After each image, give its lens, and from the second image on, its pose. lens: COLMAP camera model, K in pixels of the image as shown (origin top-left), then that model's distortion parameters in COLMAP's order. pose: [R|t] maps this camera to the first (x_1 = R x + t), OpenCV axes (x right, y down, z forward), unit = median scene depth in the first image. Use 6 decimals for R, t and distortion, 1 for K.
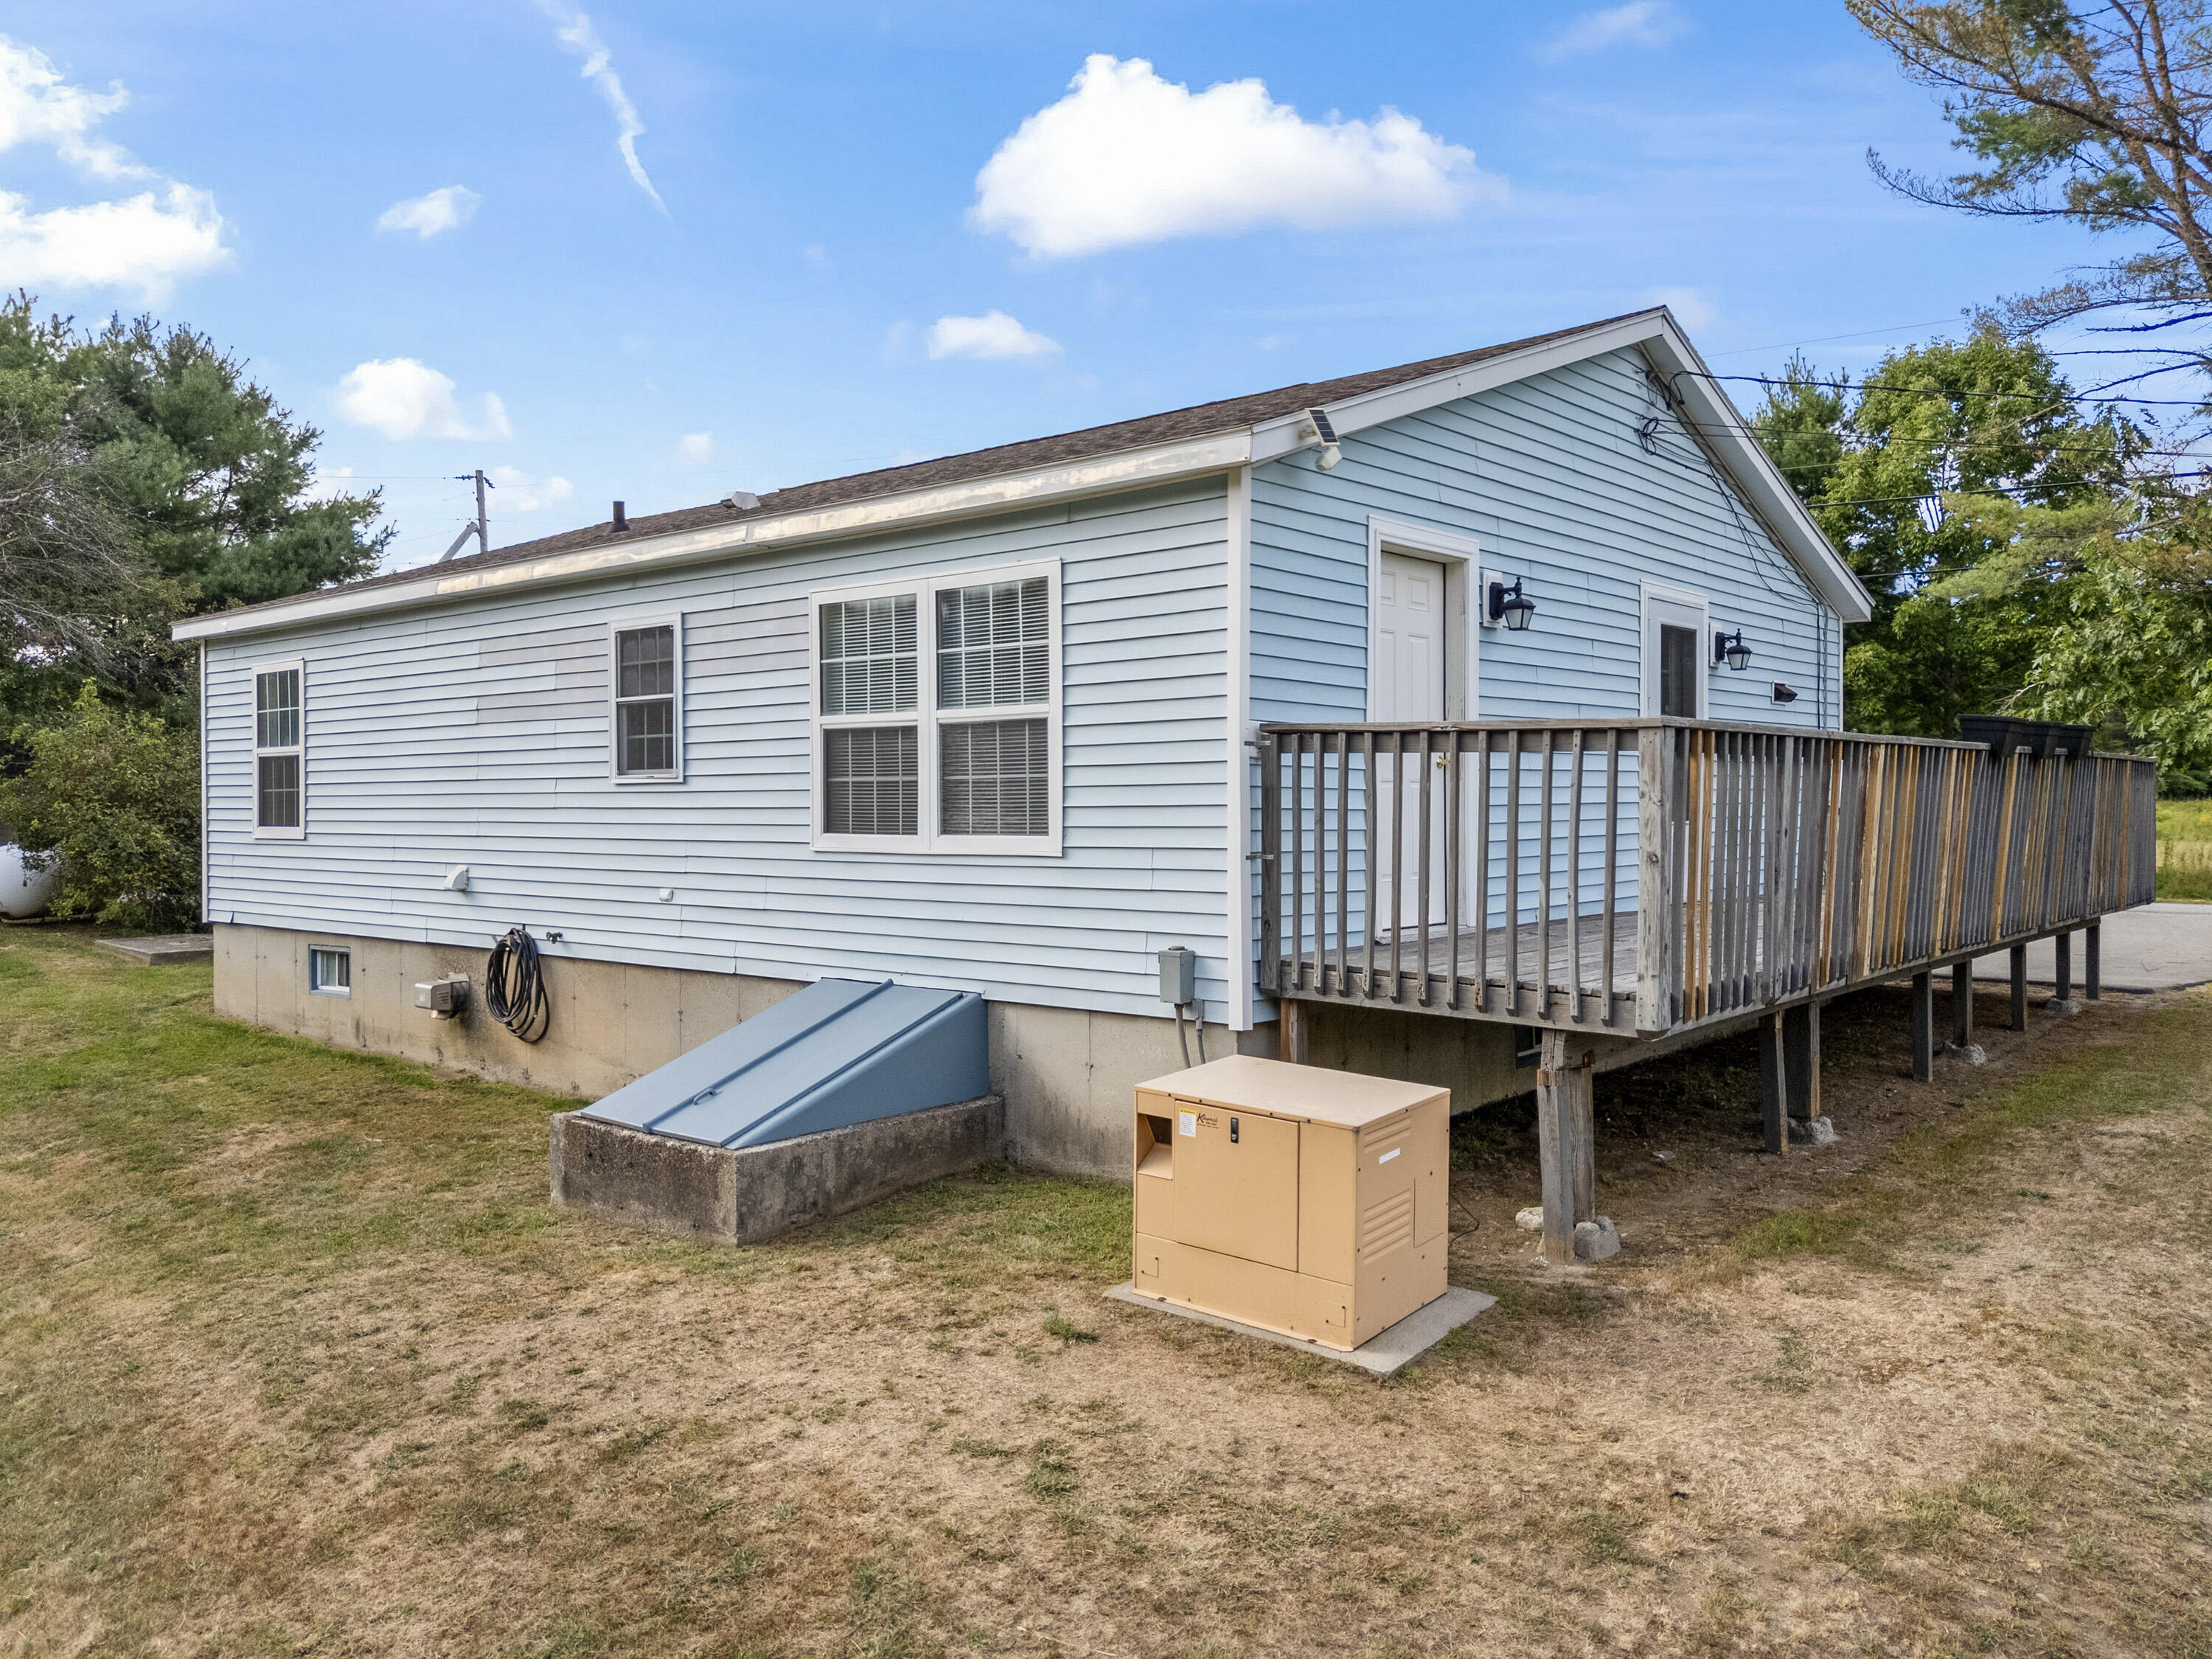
lens RADIAL K [[1629.4, 0, 1106.0], [0, 1629.4, 829.5], [0, 0, 1]] dist [0.082132, -0.087257]
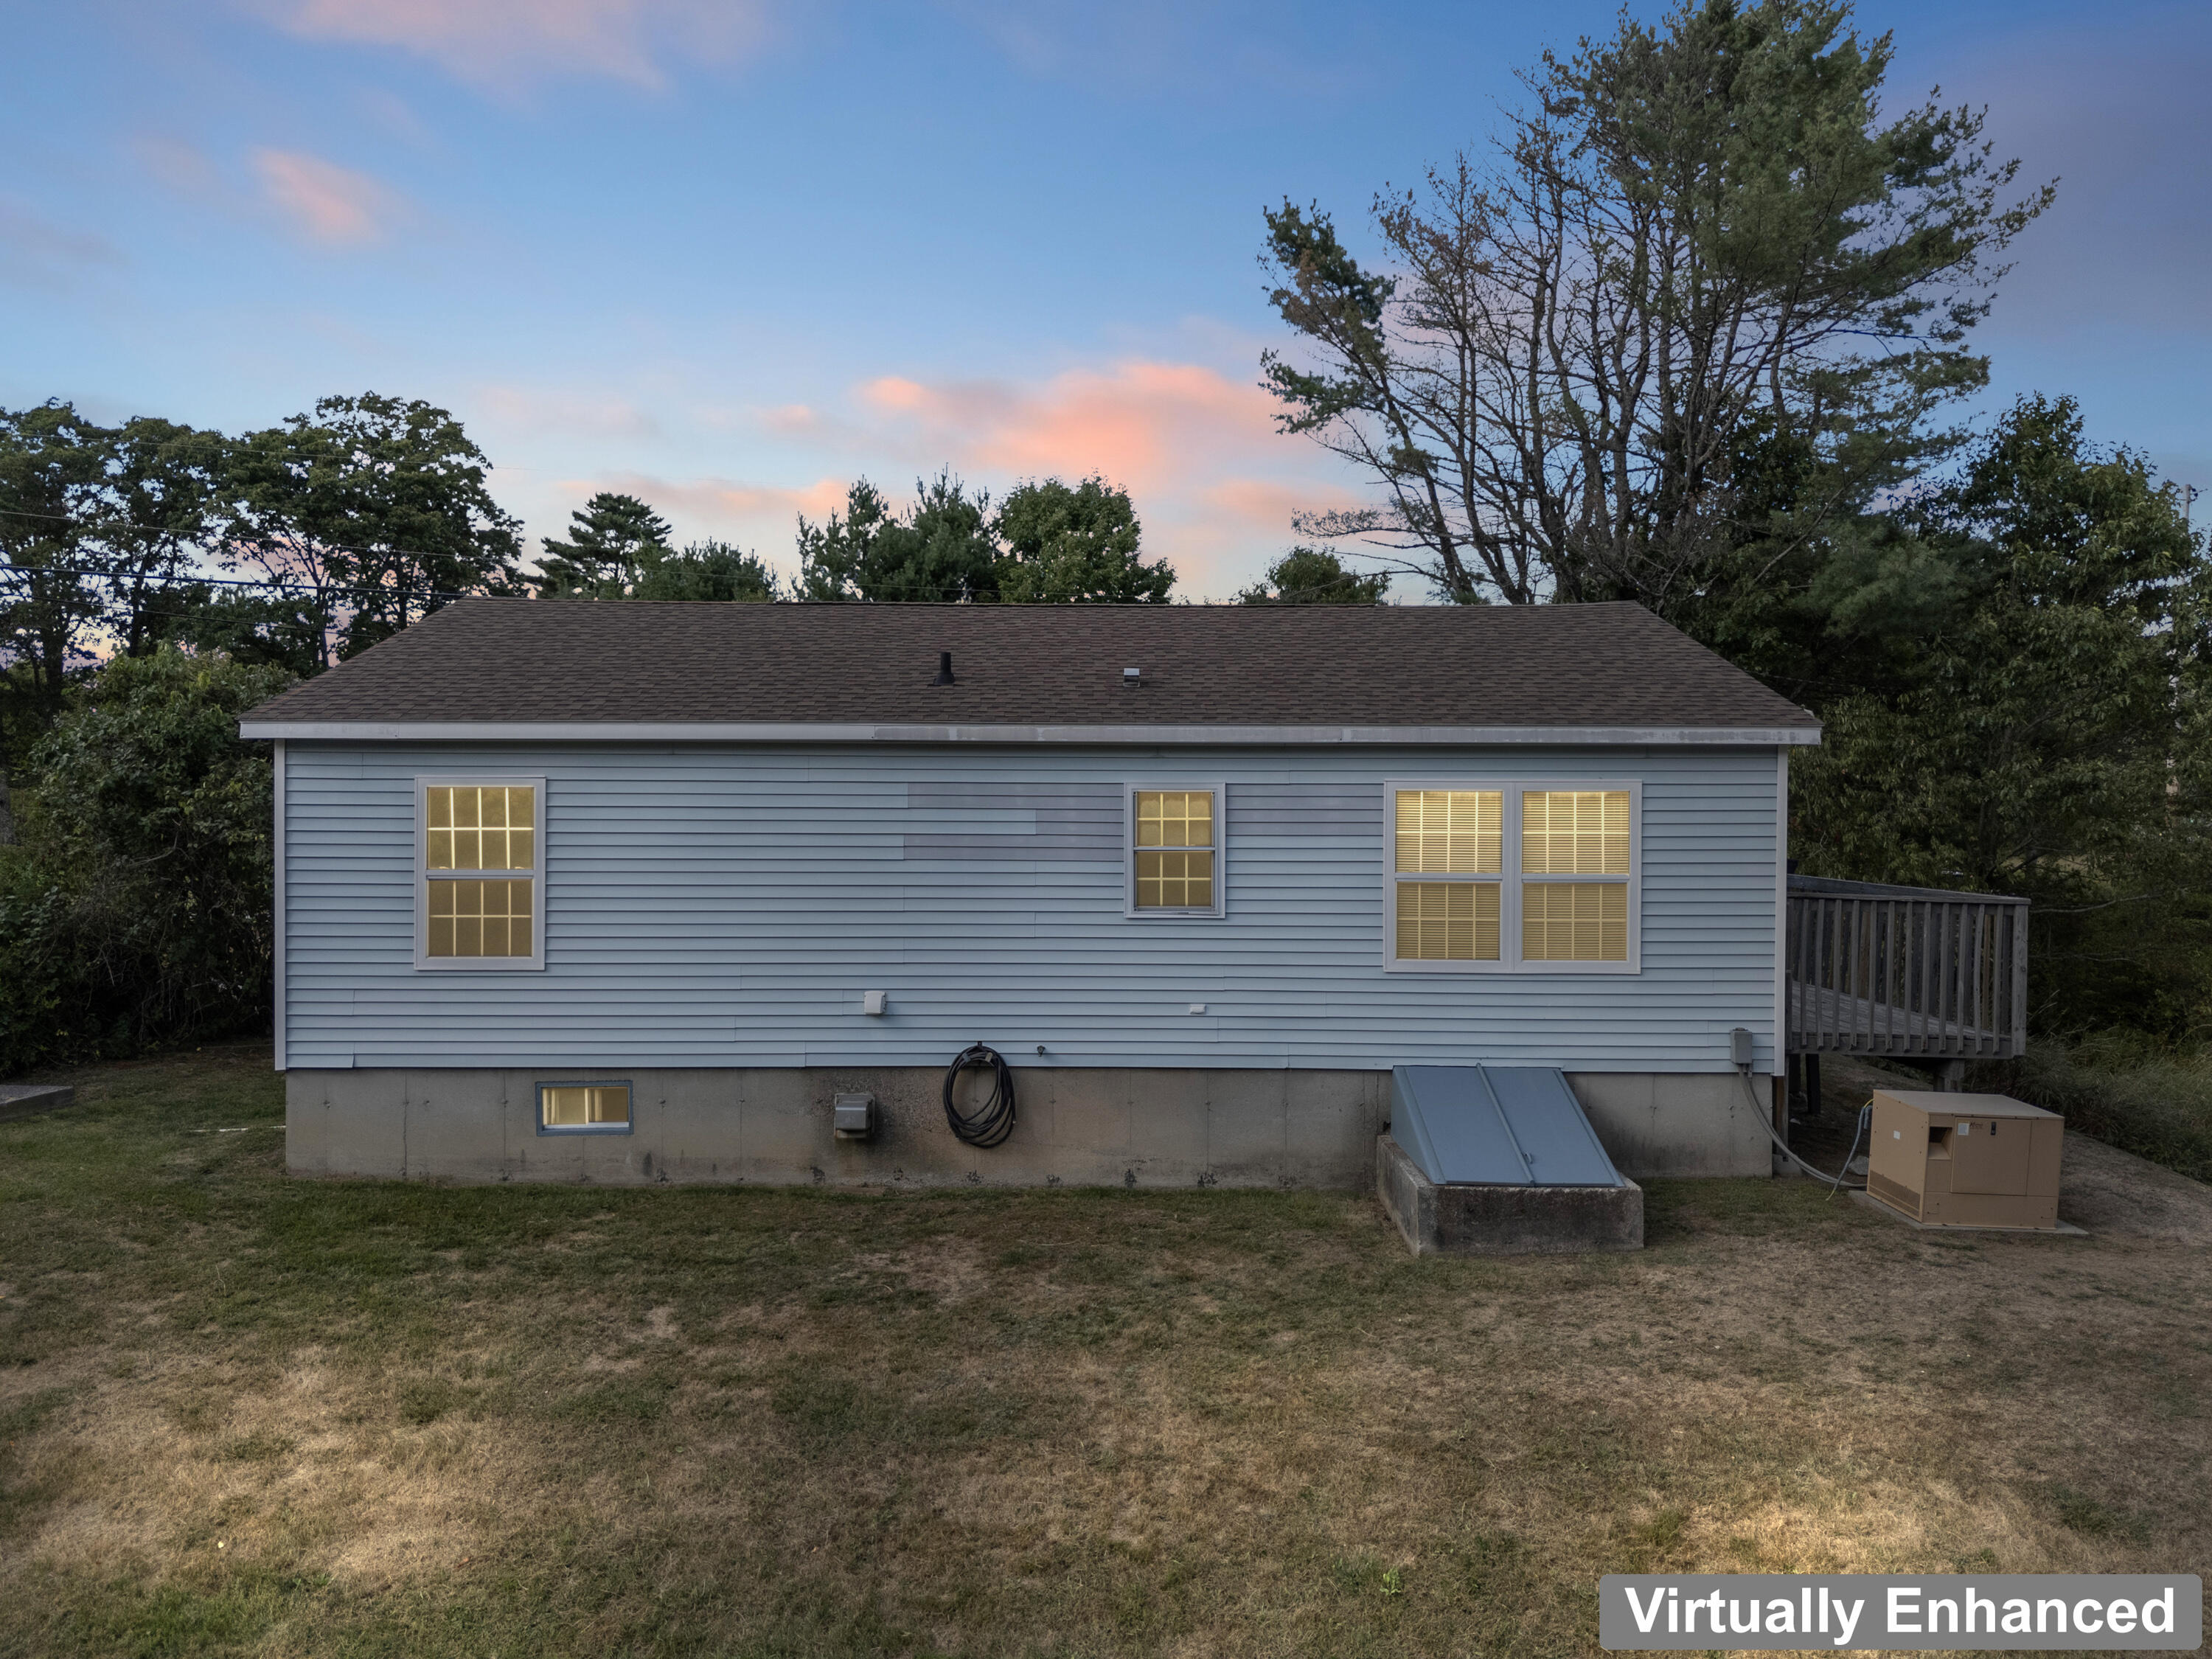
lens RADIAL K [[1629.4, 0, 1106.0], [0, 1629.4, 829.5], [0, 0, 1]] dist [0.082132, -0.087257]
pose [[0.764725, 0.000647, 0.644356, -1.255049], [0.002986, 0.999985, -0.004548, -0.101415], [-0.644349, 0.005402, 0.764712, 0.122700]]
